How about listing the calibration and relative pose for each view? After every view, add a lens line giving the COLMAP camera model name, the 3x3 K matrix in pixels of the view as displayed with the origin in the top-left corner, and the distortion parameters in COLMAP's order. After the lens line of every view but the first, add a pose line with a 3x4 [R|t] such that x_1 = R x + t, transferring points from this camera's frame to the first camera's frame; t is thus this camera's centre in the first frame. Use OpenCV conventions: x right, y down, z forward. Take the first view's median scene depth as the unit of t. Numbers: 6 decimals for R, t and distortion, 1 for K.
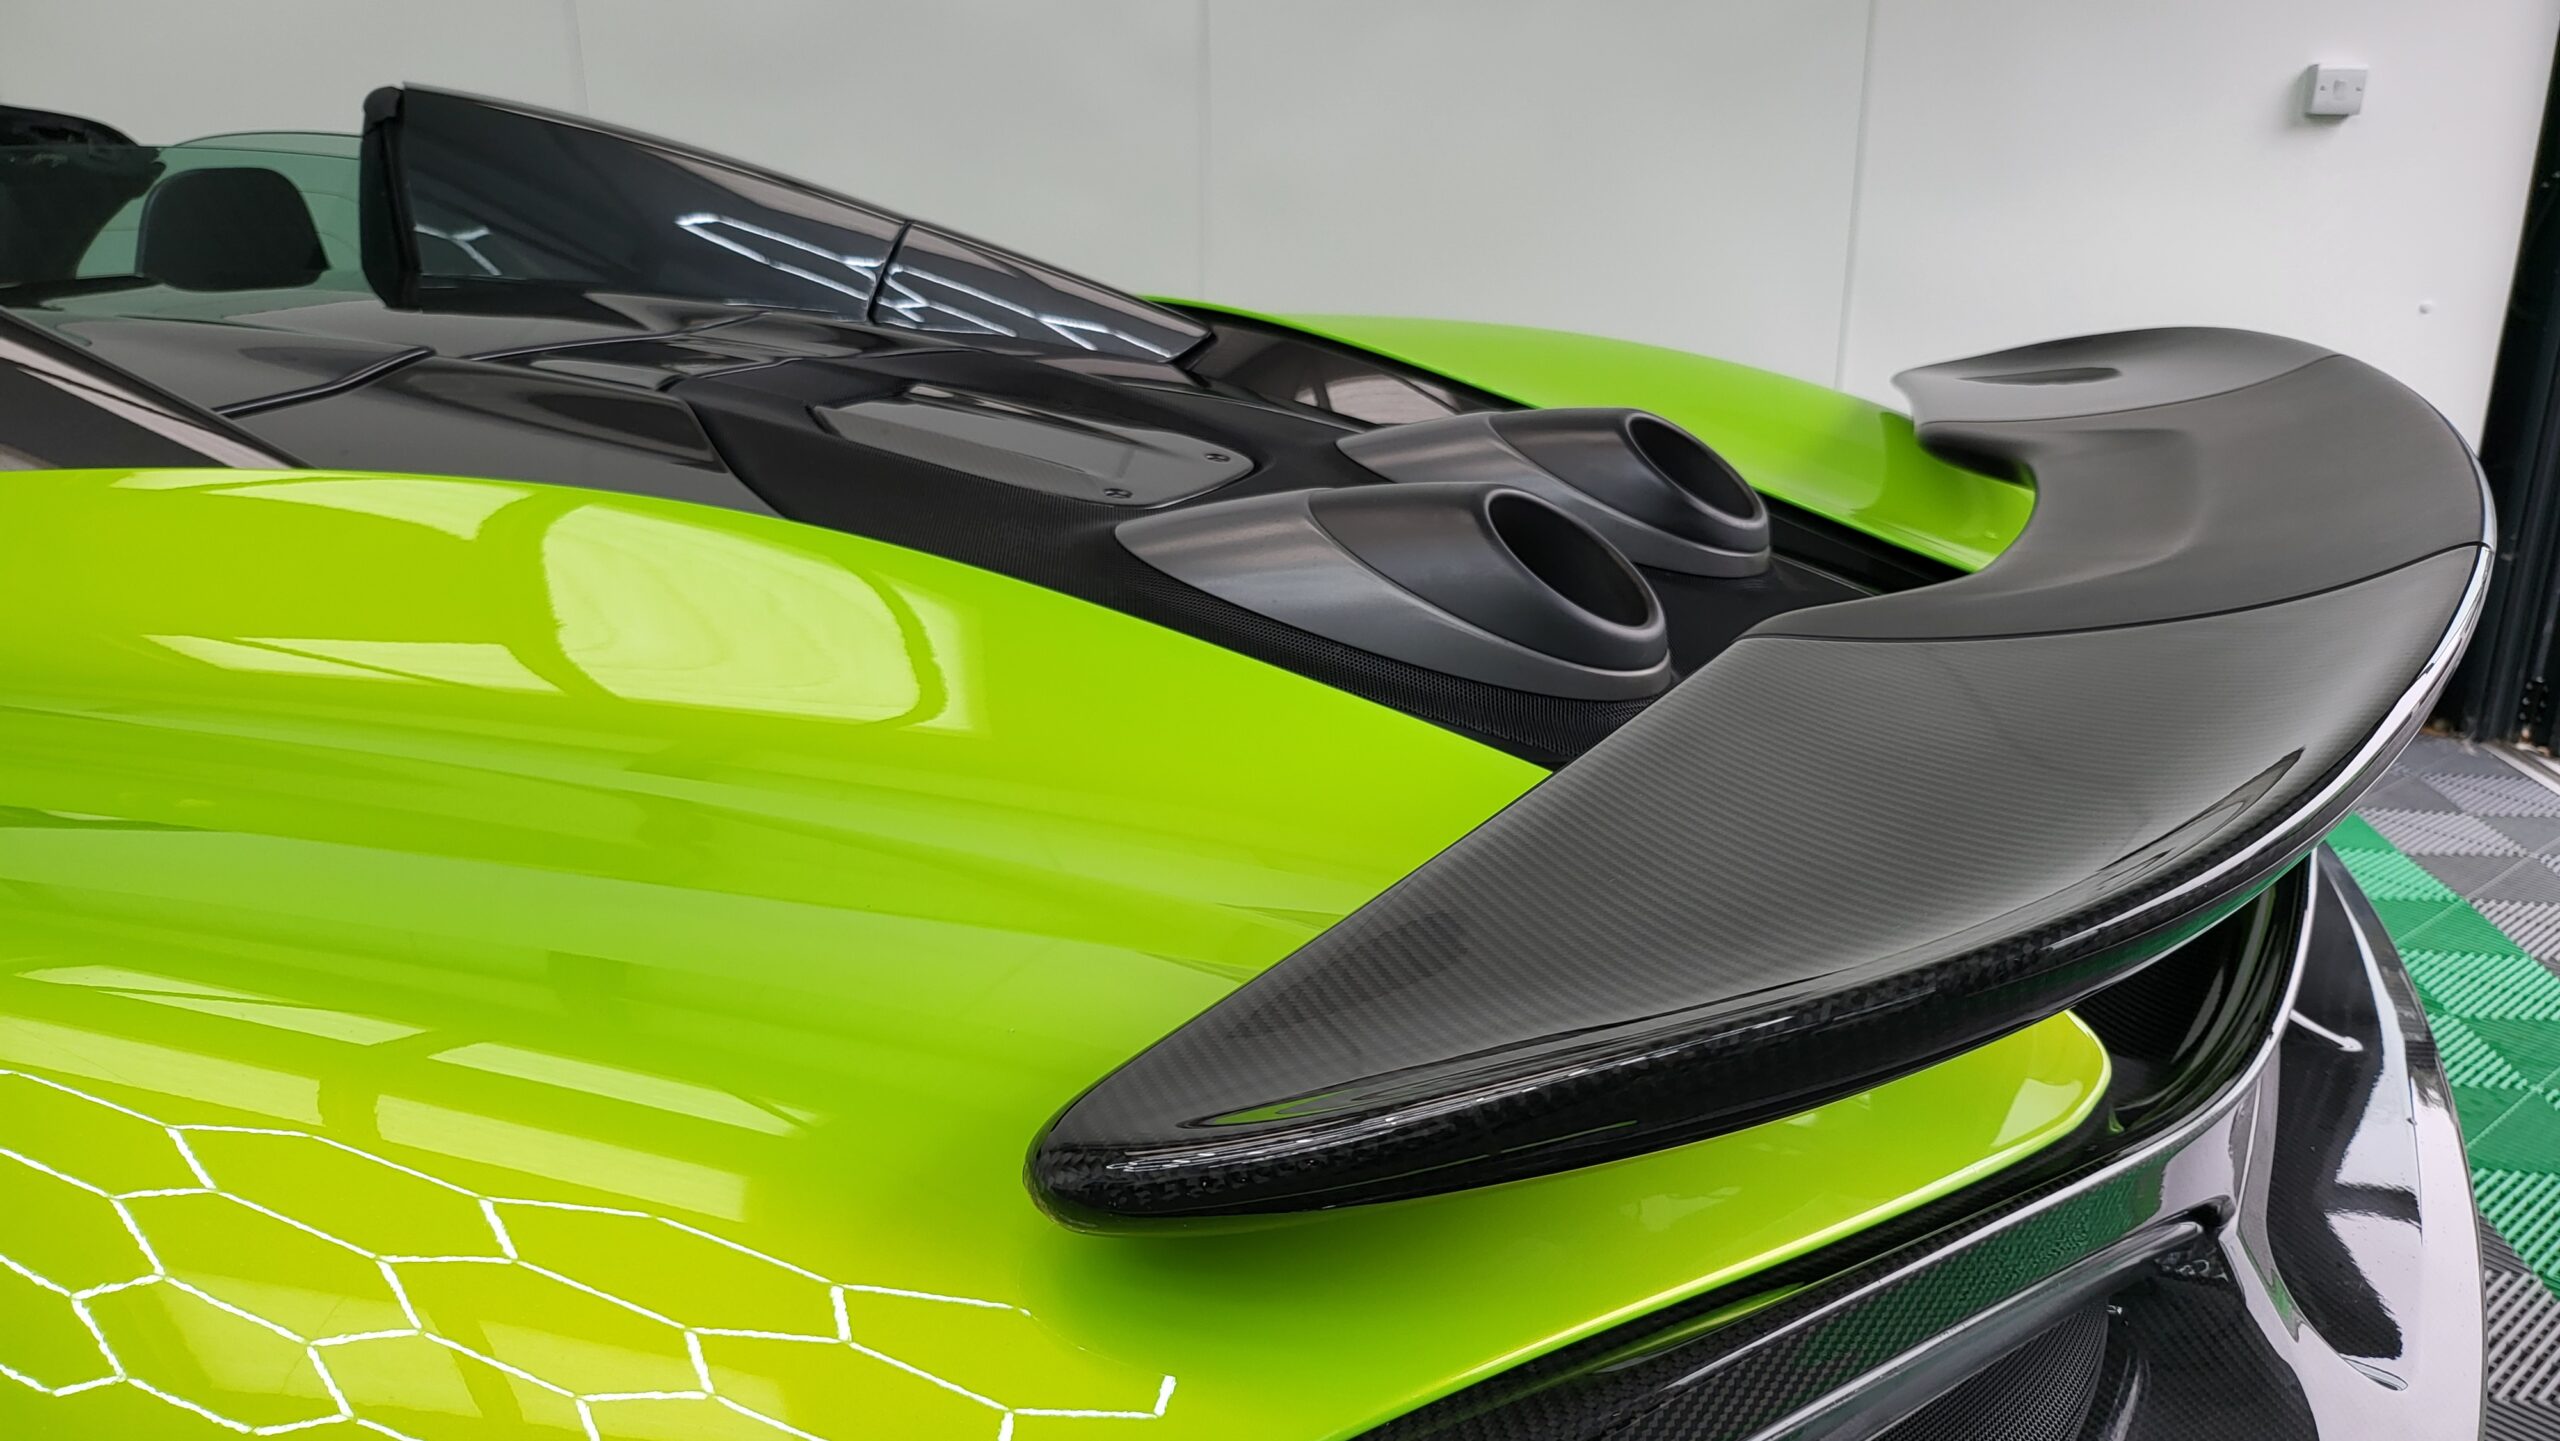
lens RADIAL K [[1753.8, 0, 1280.0], [0, 1753.8, 720.5], [0, 0, 1]] dist [0.045533, 0.000822]
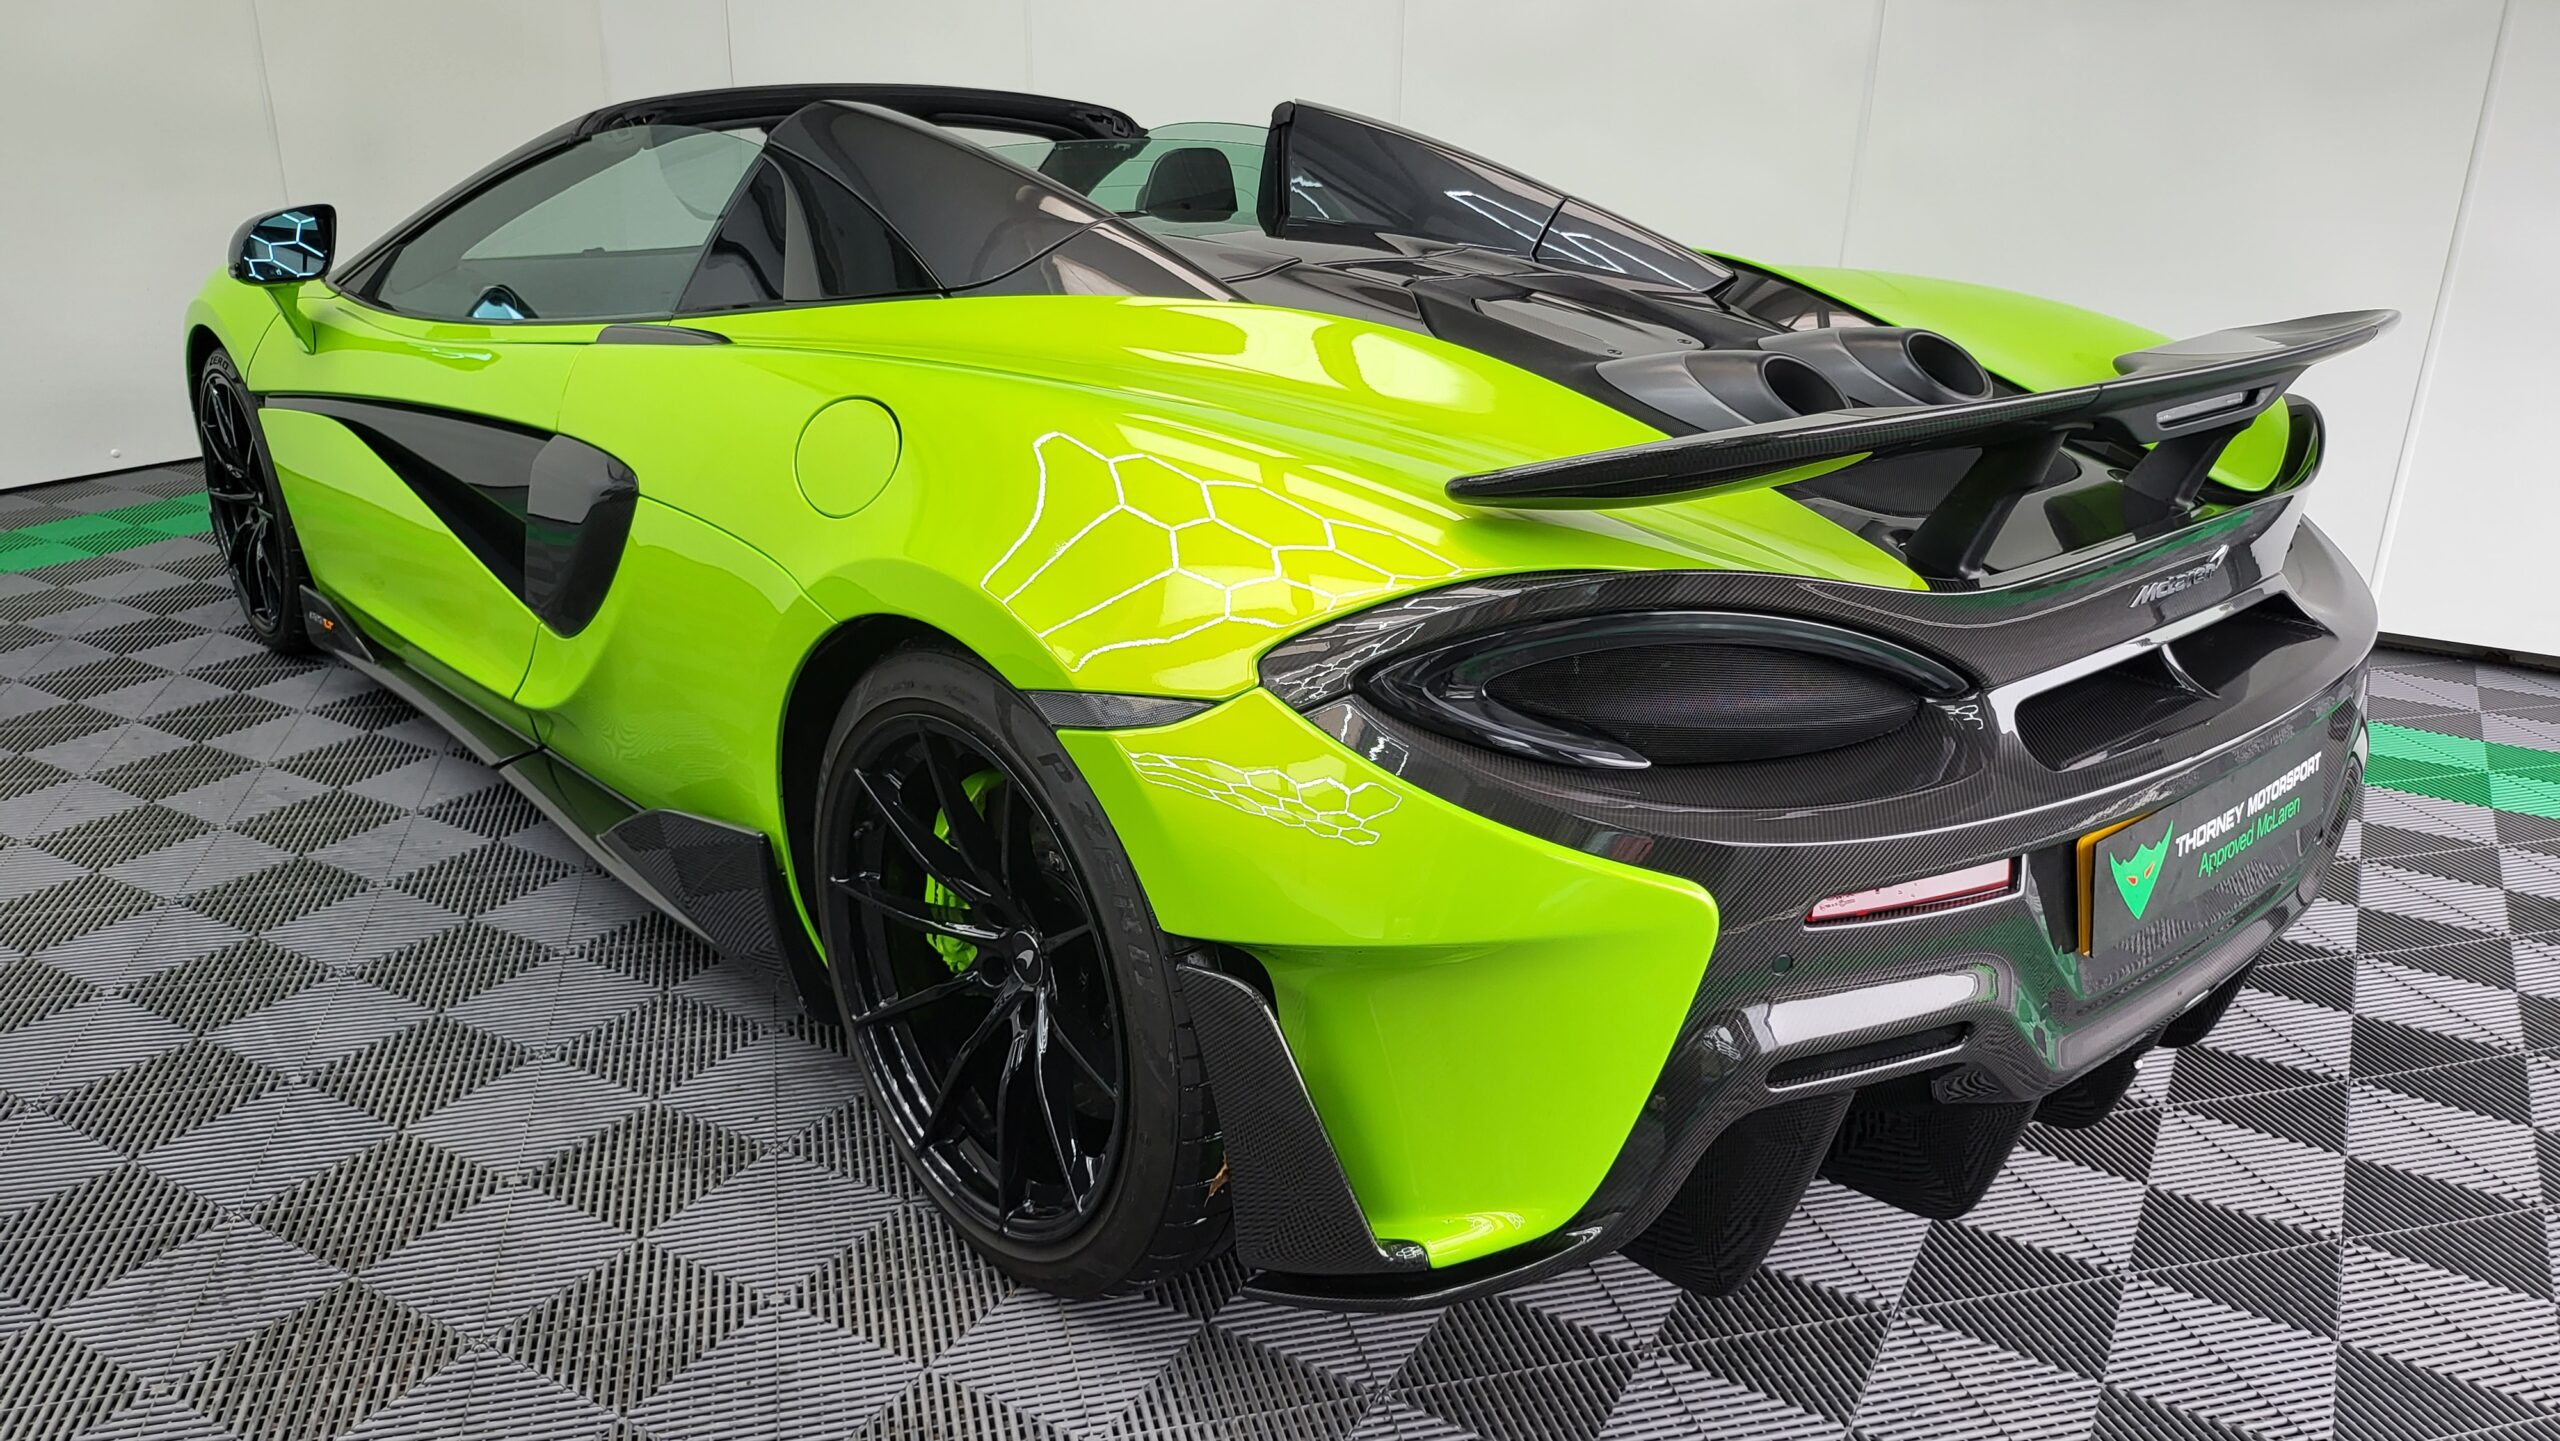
lens RADIAL K [[1822.3, 0, 1279.2], [0, 1822.3, 723.8], [0, 0, 1]] dist [0.049532, -0.060353]
pose [[0.911823, 0.154229, -0.380515, 0.277057], [-0.145592, 0.988000, 0.051572, 0.155481], [0.383903, 0.008375, 0.923336, -0.687445]]
